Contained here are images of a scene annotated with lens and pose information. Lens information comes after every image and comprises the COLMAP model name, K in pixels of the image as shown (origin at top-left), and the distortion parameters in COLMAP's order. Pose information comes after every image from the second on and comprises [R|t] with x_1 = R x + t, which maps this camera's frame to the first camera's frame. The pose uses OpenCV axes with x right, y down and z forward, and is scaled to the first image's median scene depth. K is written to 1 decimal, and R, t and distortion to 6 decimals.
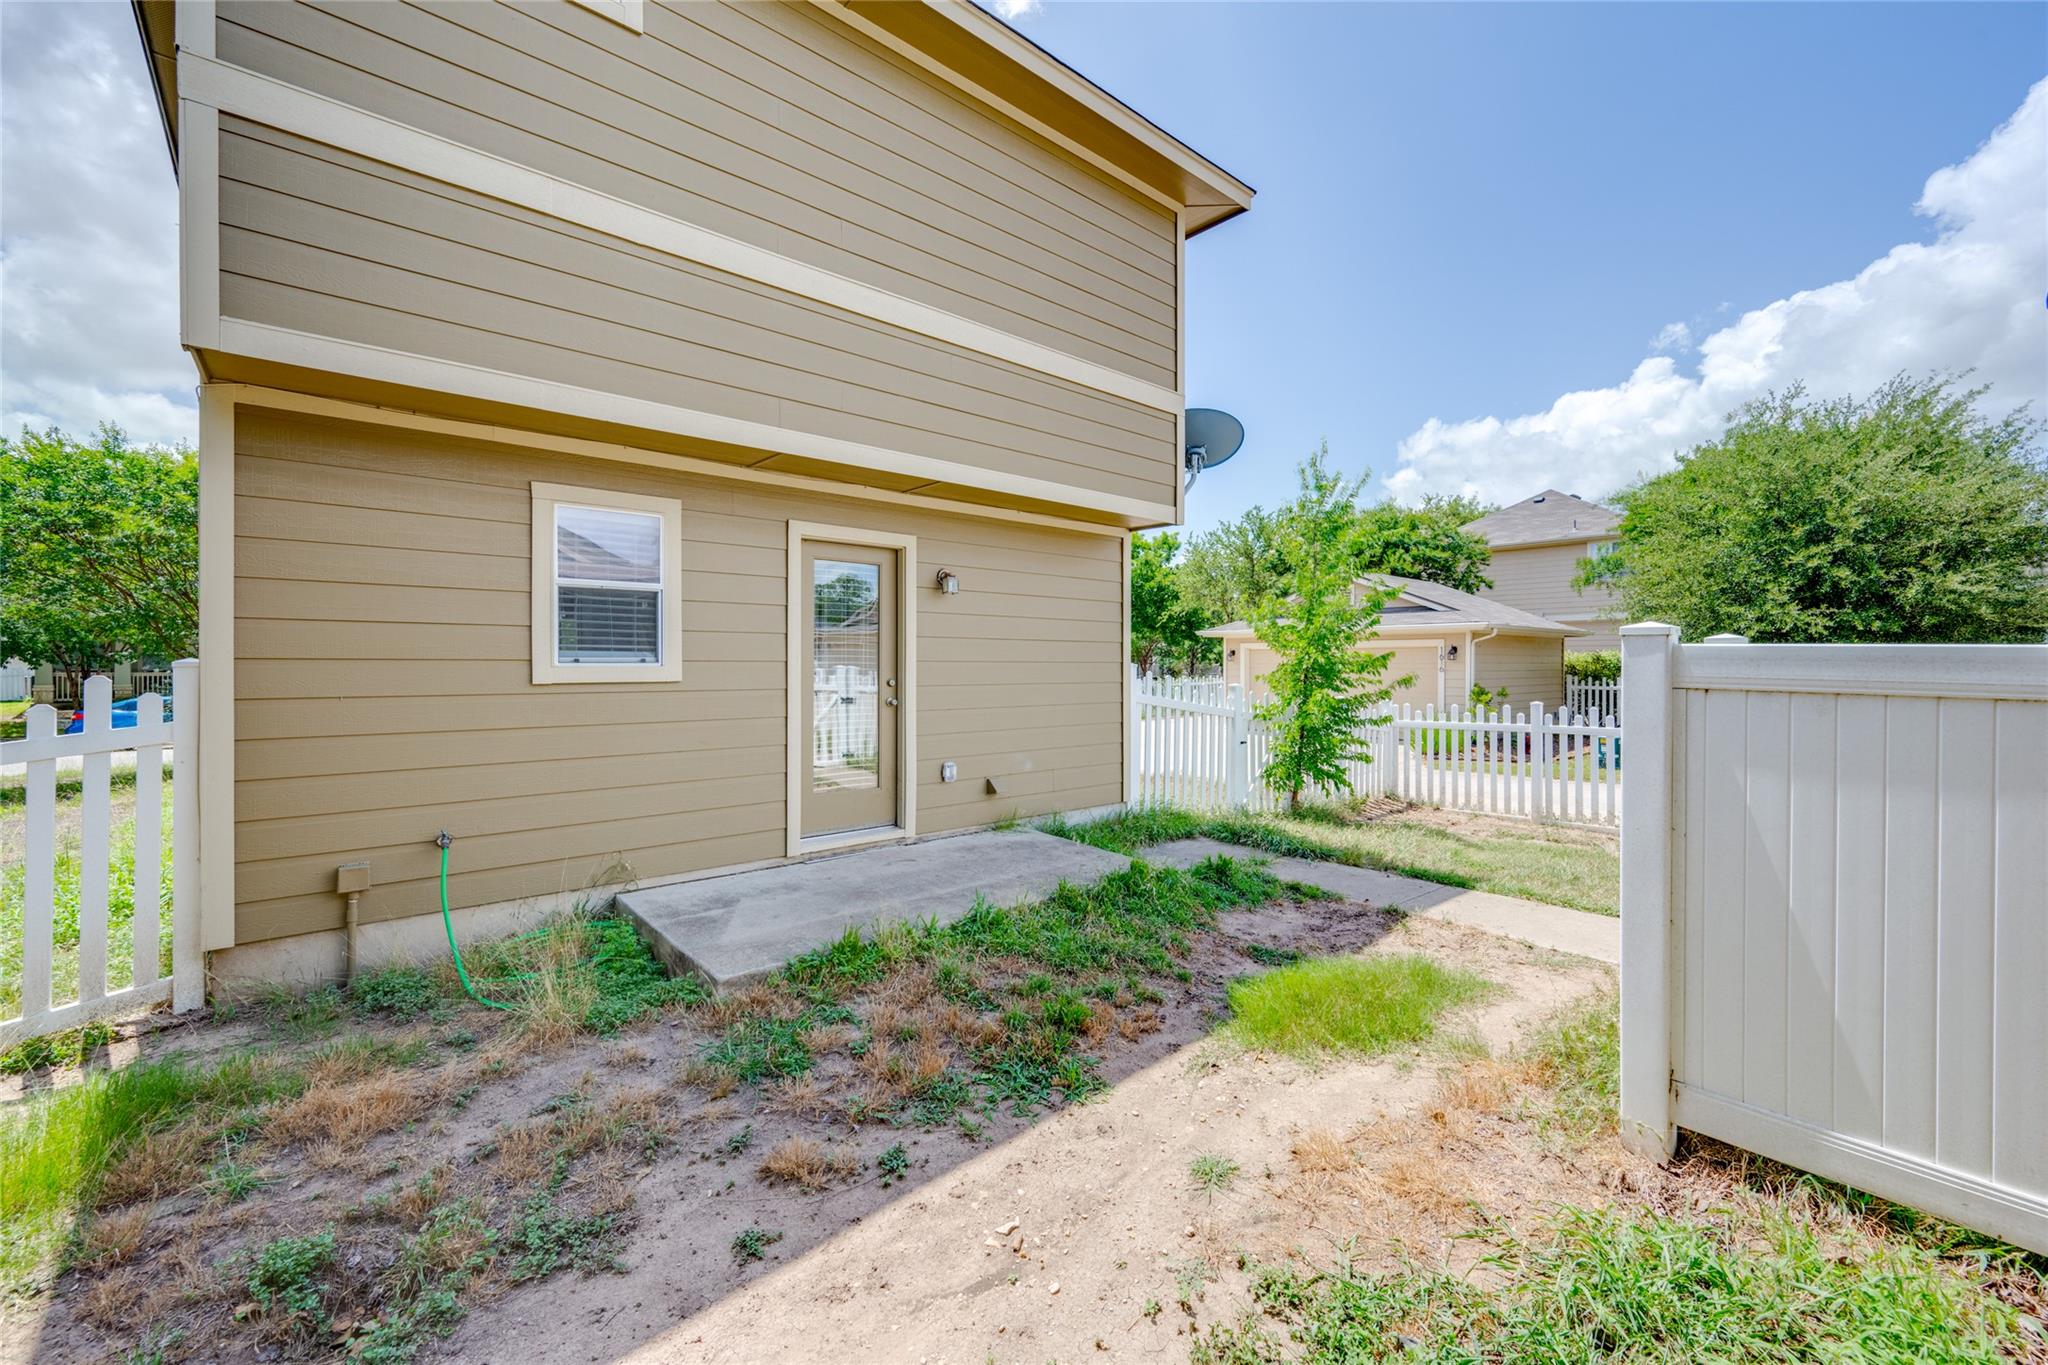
lens RADIAL K [[830.0, 0, 1012.1], [0, 830.0, 670.1], [0, 0, 1]] dist [-0.004614, -0.000480]
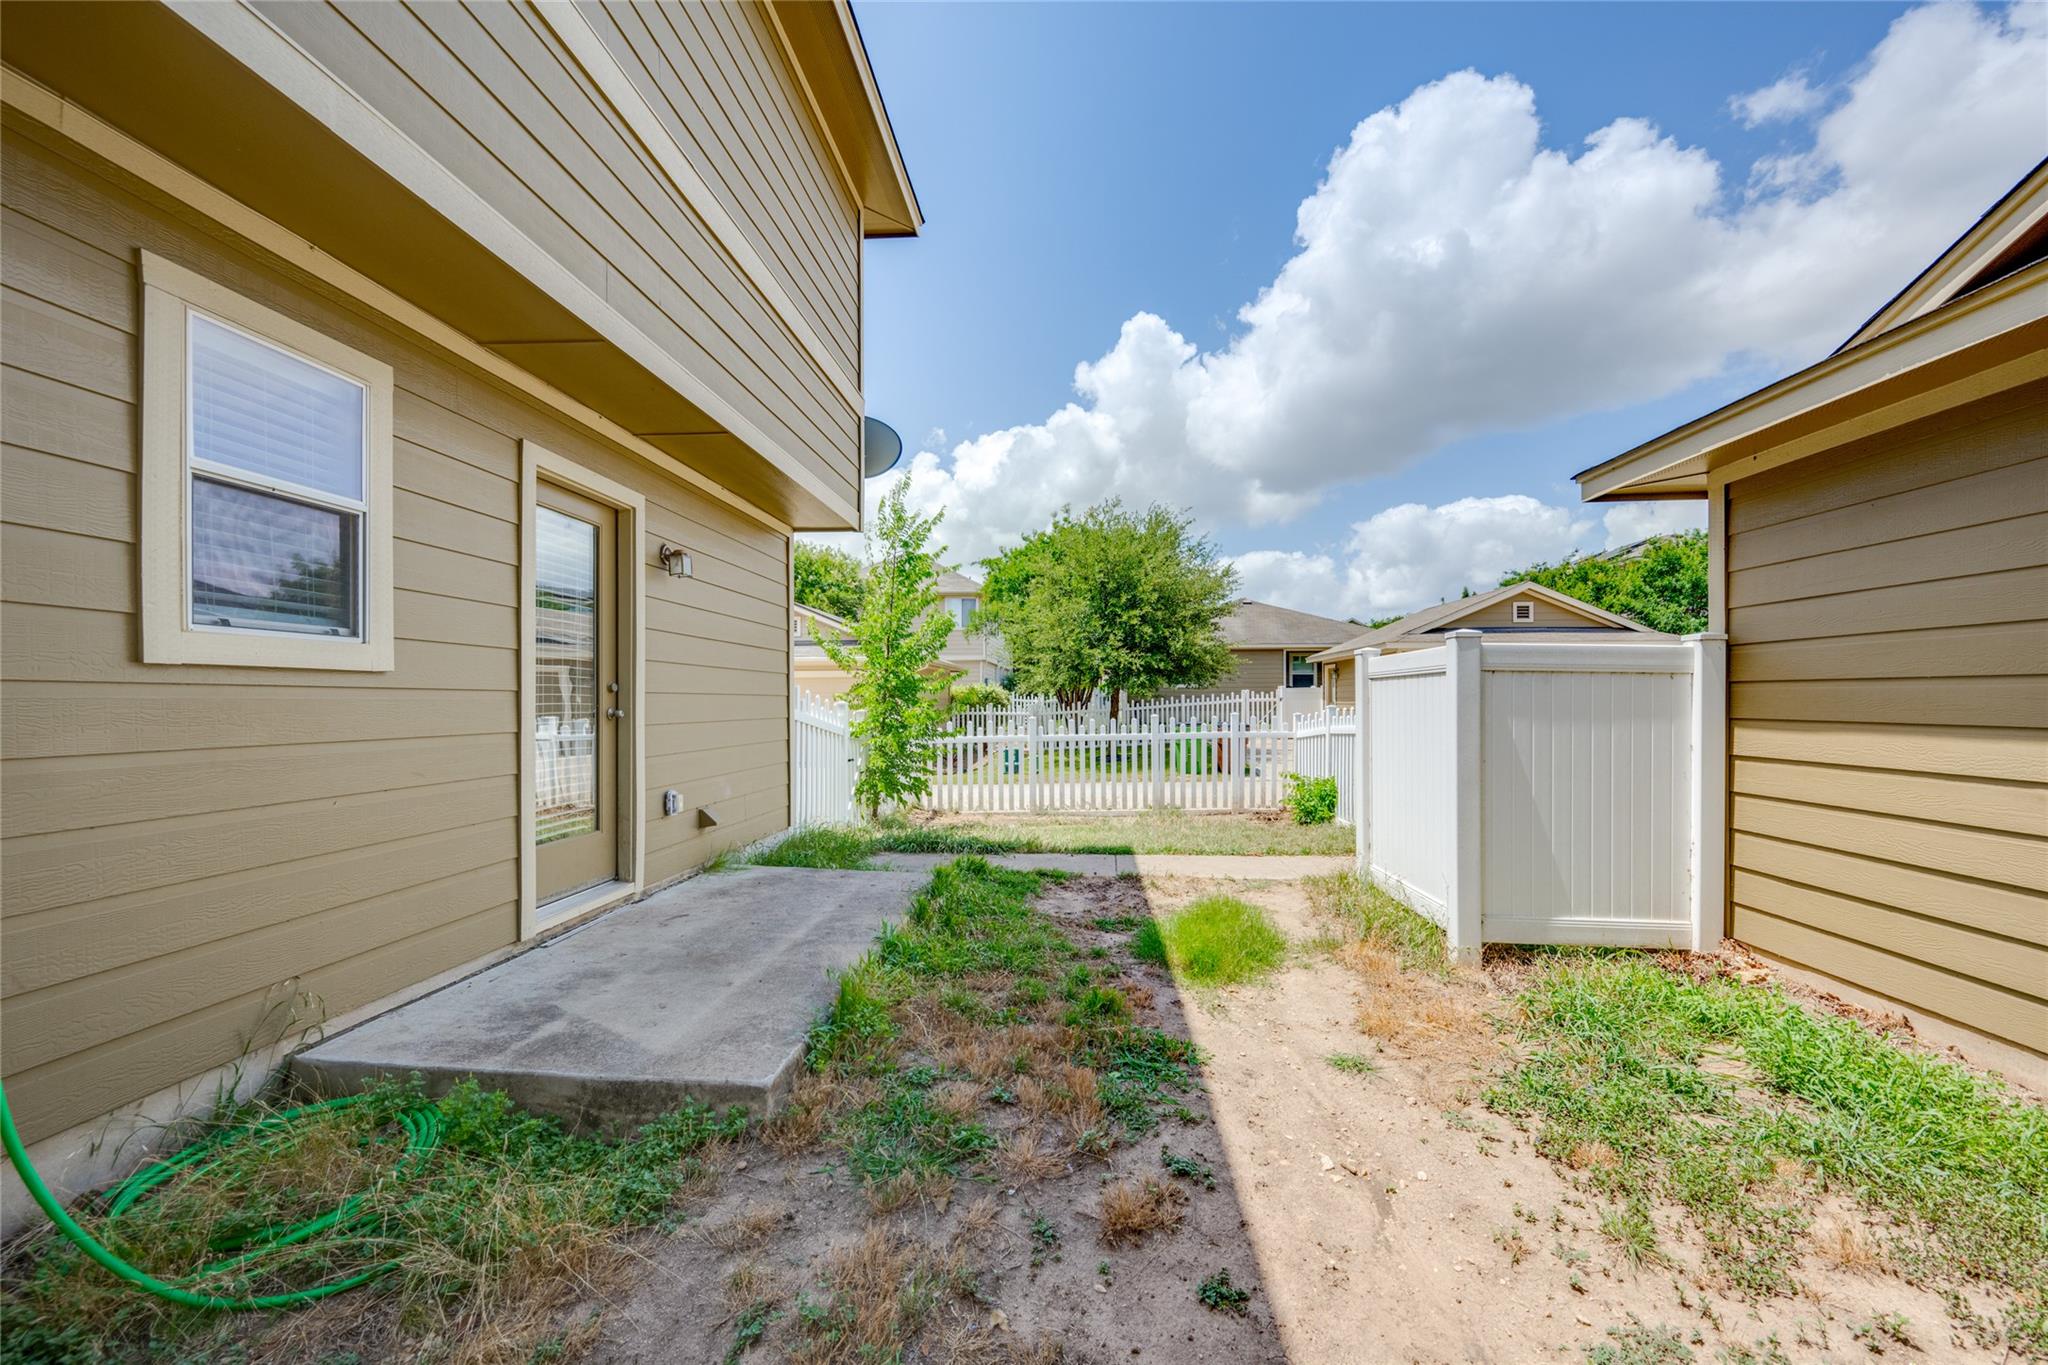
lens RADIAL K [[831.1, 0, 1032.8], [0, 831.1, 704.8], [0, 0, 1]] dist [-0.007510, -0.000321]
pose [[0.702683, -0.007411, 0.711465, -0.513304], [0.011782, 0.999930, -0.001221, 0.044477], [-0.711406, 0.009240, 0.702721, 0.263452]]
